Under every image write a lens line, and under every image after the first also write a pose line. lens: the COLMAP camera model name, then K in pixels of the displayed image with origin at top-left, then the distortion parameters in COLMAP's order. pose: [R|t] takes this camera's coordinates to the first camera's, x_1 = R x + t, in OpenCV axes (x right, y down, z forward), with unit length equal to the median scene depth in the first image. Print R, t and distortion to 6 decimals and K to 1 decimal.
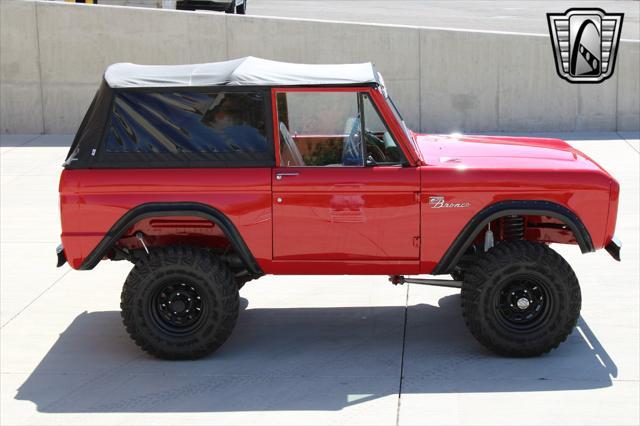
lens RADIAL K [[1305.0, 0, 320.0], [0, 1305.0, 213.0], [0, 0, 1]] dist [0.067526, 0.022561]
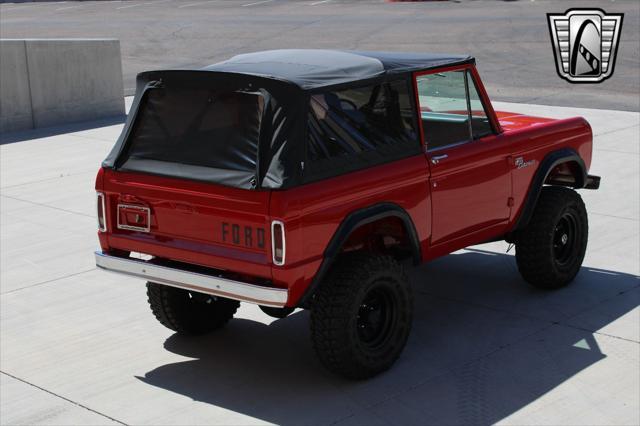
lens RADIAL K [[1208.5, 0, 320.0], [0, 1208.5, 213.0], [0, 0, 1]] dist [0.031440, -0.002572]
pose [[0.620349, -0.179582, 0.763491, -0.782647], [0.177998, 0.980271, 0.085944, -0.082687], [-0.763861, 0.082584, 0.640075, 0.479981]]
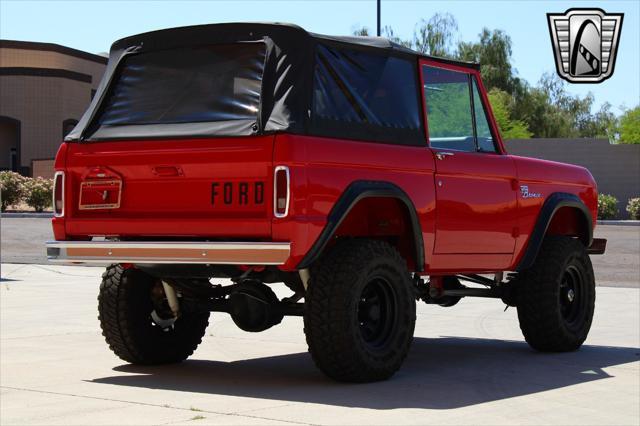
lens RADIAL K [[1510.7, 0, 320.0], [0, 1510.7, 213.0], [0, 0, 1]] dist [0.023862, -0.039090]
pose [[0.549332, 0.027340, 0.835157, -0.919089], [0.141728, 0.981935, -0.125369, 0.124943], [-0.823497, 0.187234, 0.535534, 0.522741]]
